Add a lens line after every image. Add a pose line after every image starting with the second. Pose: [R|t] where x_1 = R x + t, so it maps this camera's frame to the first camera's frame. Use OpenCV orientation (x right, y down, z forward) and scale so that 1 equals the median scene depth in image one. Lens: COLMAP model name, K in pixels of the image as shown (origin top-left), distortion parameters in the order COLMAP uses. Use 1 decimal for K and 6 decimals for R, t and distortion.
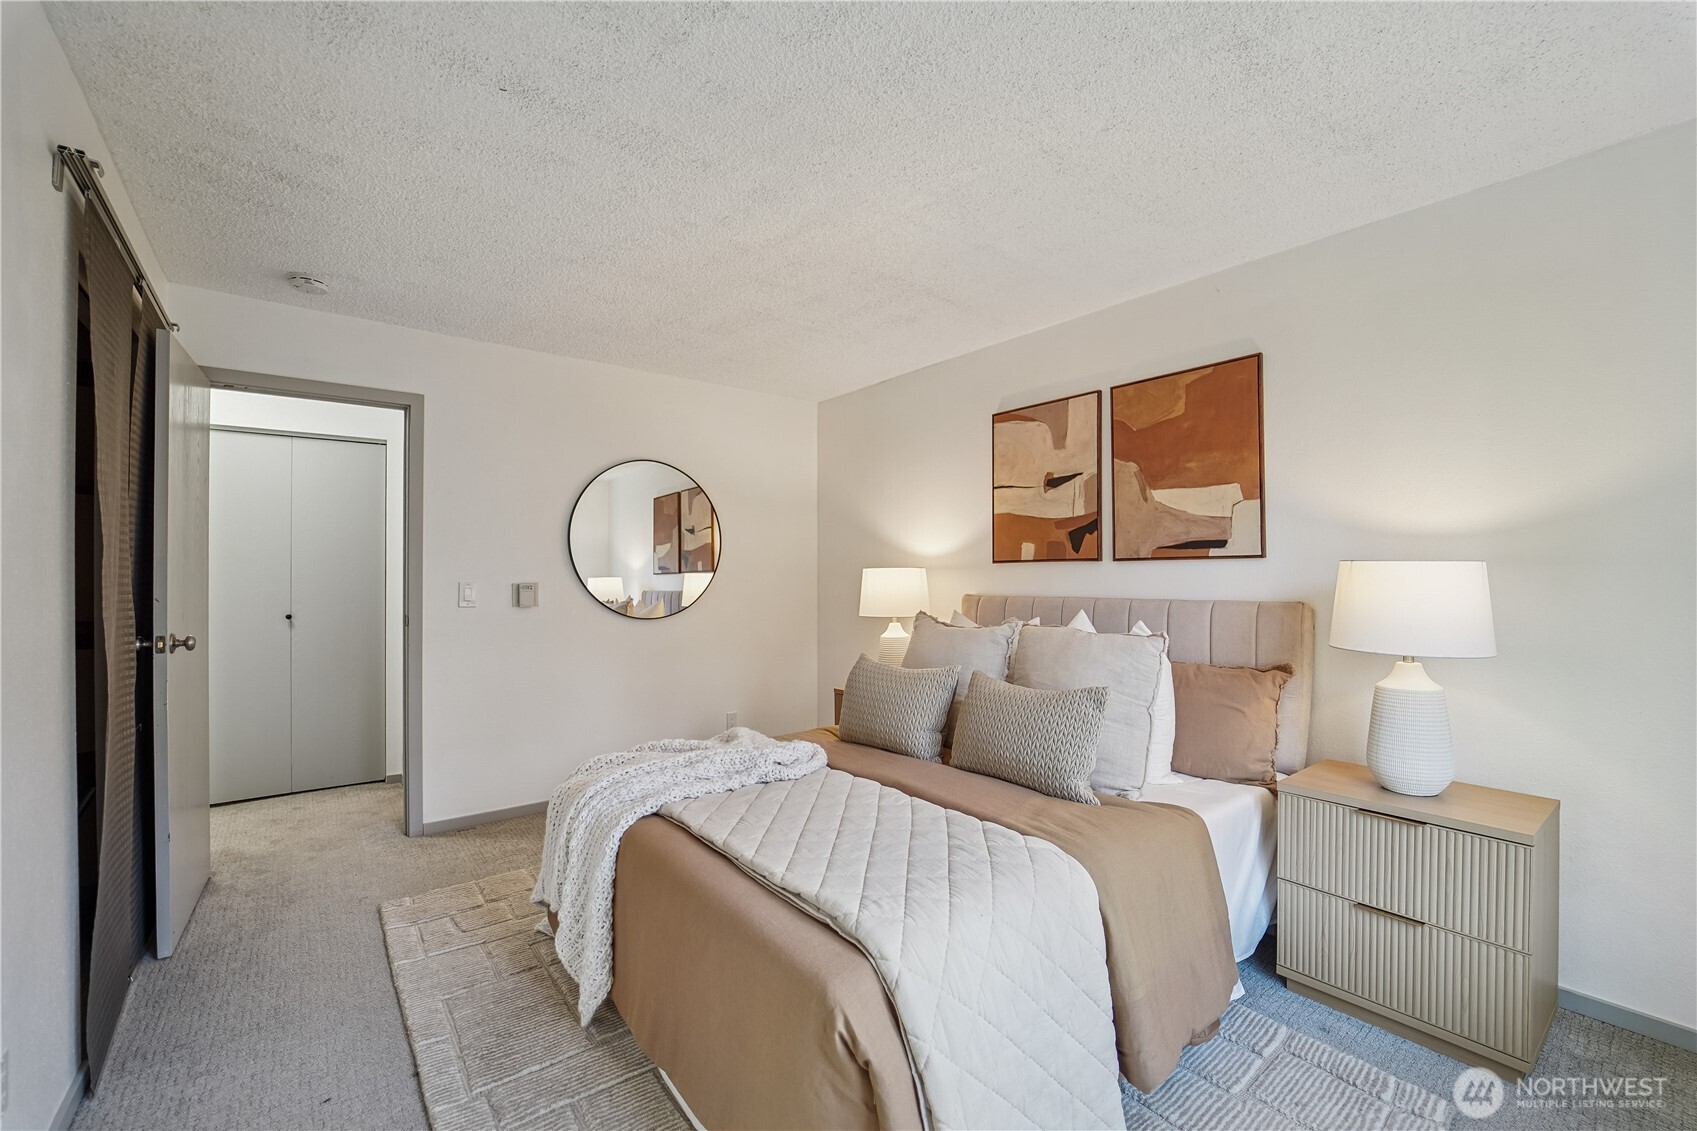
lens RADIAL K [[701.4, 0, 848.7], [0, 701.4, 574.8], [0, 0, 1]] dist [-0.022242, -0.000101]
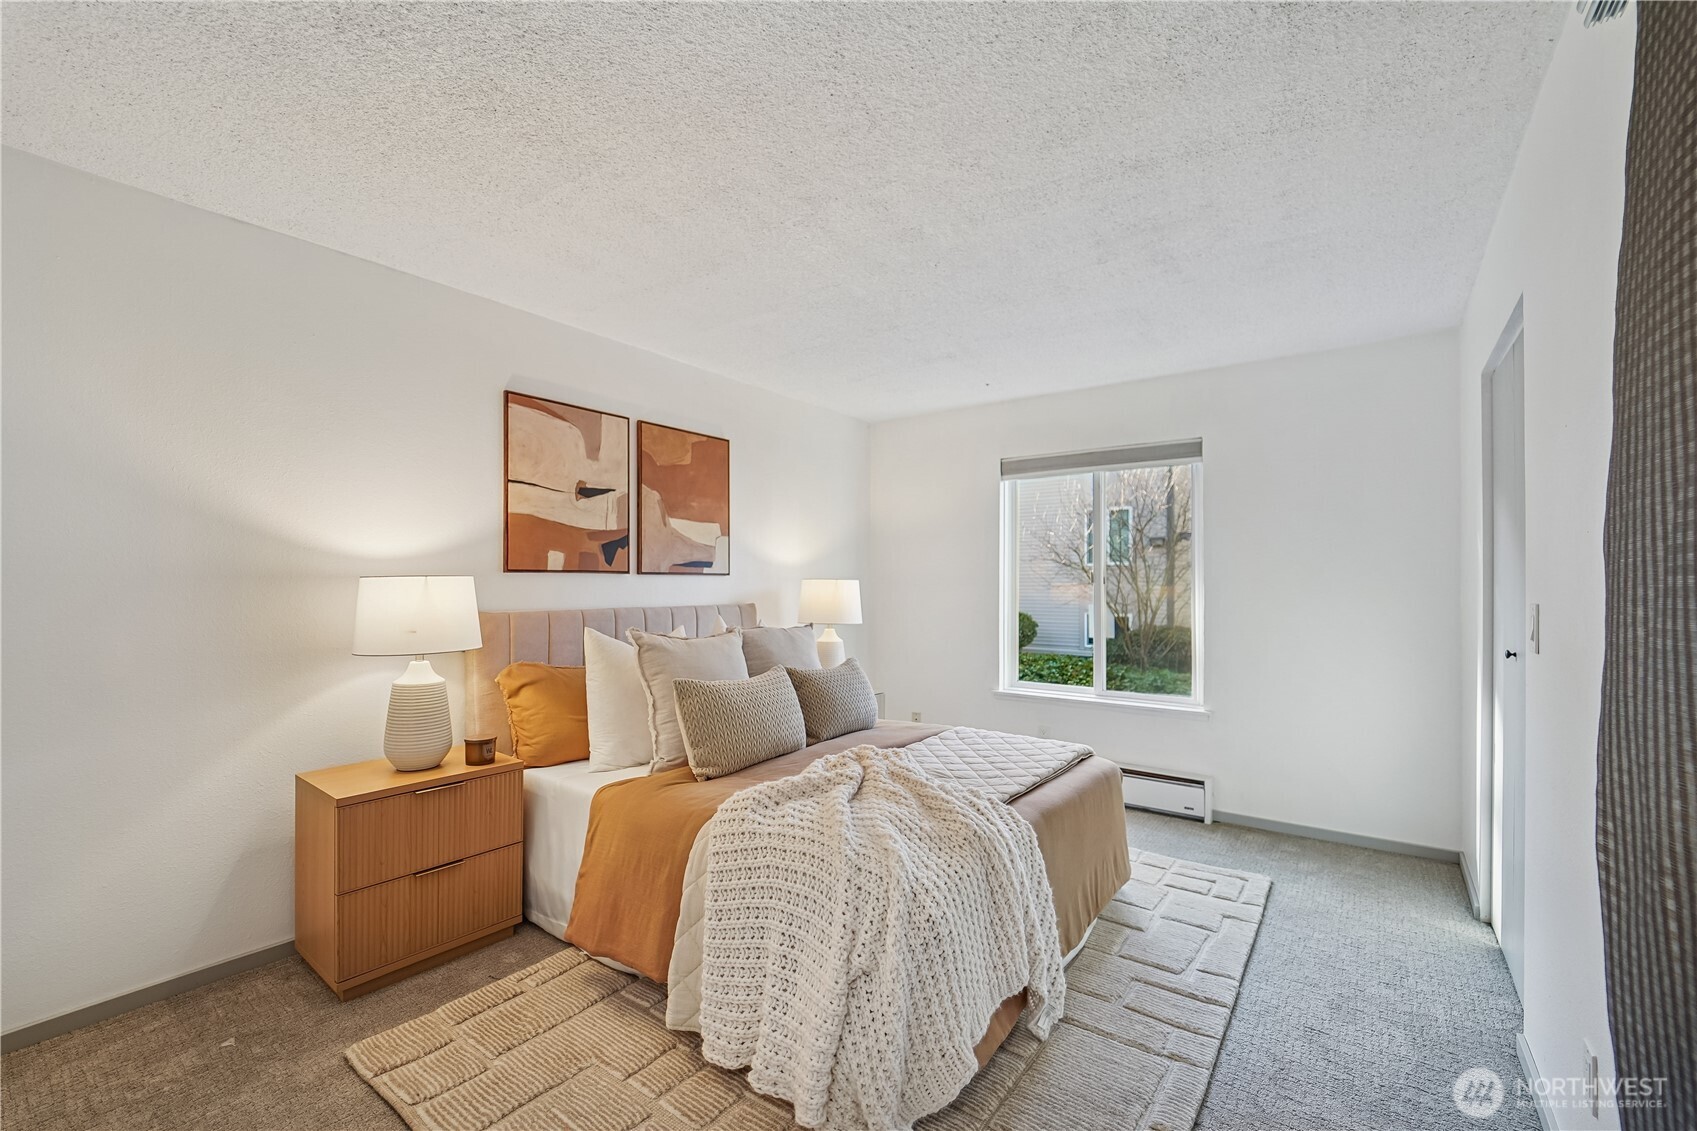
lens RADIAL K [[701.4, 0, 848.7], [0, 701.4, 574.8], [0, 0, 1]] dist [-0.022242, -0.000101]
pose [[-0.255184, 0.014008, 0.966791, -0.768552], [-0.003075, 0.999878, -0.015299, -0.002559], [-0.966888, -0.006877, -0.255110, 0.923415]]
